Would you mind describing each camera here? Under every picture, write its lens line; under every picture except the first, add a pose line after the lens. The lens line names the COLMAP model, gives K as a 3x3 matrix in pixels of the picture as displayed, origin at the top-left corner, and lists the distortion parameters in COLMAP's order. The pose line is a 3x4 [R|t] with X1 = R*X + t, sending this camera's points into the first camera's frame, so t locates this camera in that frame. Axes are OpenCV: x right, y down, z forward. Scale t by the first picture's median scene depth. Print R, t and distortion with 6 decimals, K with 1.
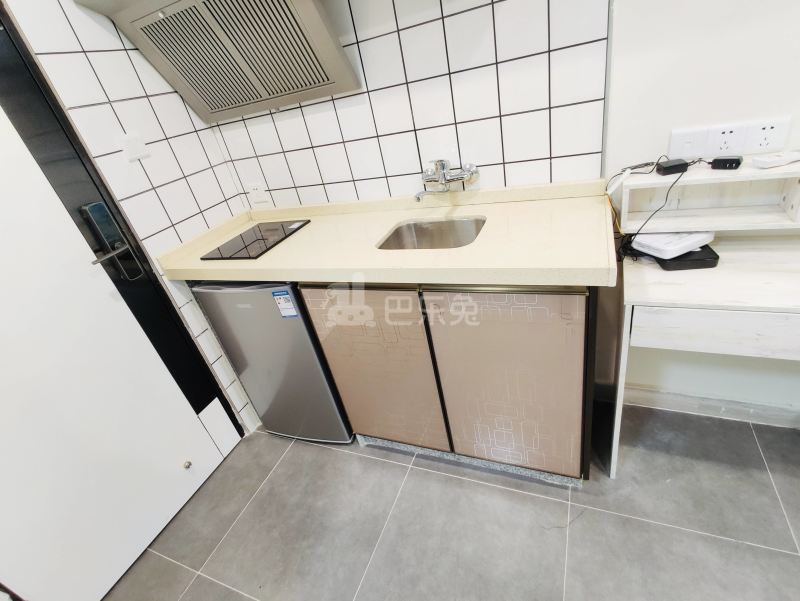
lens RADIAL K [[393.8, 0, 400.0], [0, 393.8, 300.5], [0, 0, 1]] dist [0.000265, 0.000153]
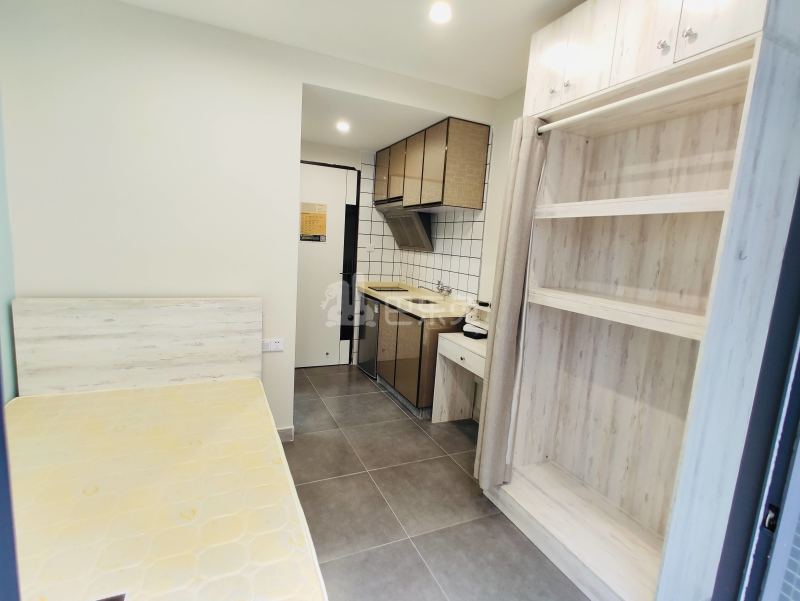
lens RADIAL K [[393.8, 0, 400.0], [0, 393.8, 300.5], [0, 0, 1]] dist [0.000265, 0.000153]
pose [[0.710362, 0.344111, -0.613982, 1.462749], [-0.519820, 0.844626, -0.128042, 0.226734], [0.474524, 0.410116, 0.778866, -1.085680]]
